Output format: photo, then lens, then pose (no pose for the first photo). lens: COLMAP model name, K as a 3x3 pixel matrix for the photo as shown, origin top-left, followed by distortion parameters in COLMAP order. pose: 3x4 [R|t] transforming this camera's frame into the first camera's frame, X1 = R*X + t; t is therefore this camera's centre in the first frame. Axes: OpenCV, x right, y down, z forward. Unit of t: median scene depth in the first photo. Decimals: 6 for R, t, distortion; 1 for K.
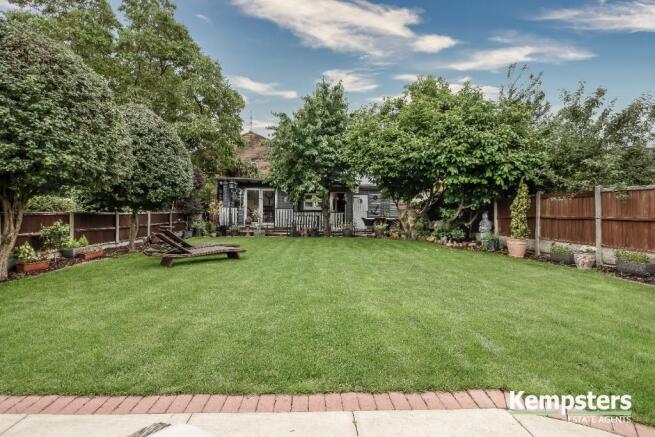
lens RADIAL K [[331.7, 0, 326.5], [0, 331.7, 213.8], [0, 0, 1]] dist [0.002389, -0.000342]
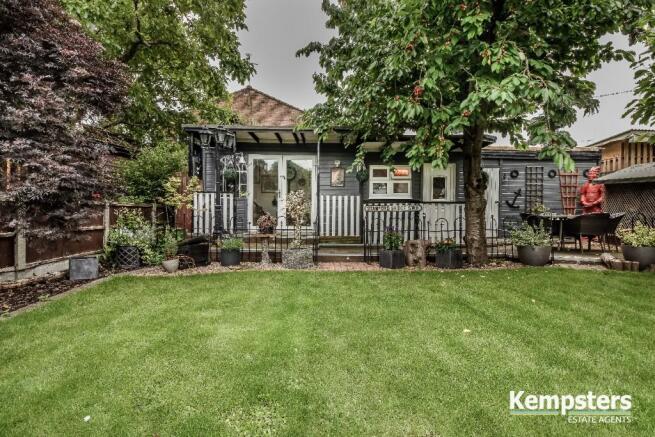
lens RADIAL K [[331.7, 0, 329.3], [0, 331.7, 217.2], [0, 0, 1]] dist [0.002389, -0.000342]
pose [[0.999119, -0.007192, 0.041337, -0.164742], [0.006625, 0.999882, 0.013857, 0.008683], [-0.041432, -0.013571, 0.999049, 0.566175]]
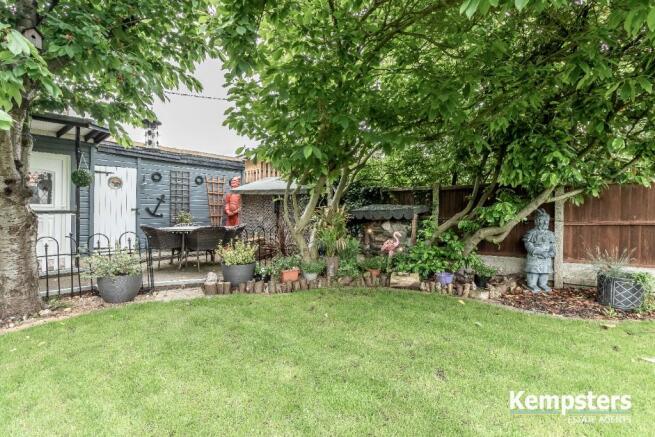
lens RADIAL K [[331.7, 0, 326.5], [0, 331.7, 215.0], [0, 0, 1]] dist [0.002389, -0.000342]
pose [[0.656158, -0.005321, 0.754604, -0.034796], [-0.001690, 0.999962, 0.008520, -0.003440], [-0.754621, -0.006865, 0.656125, 0.609579]]
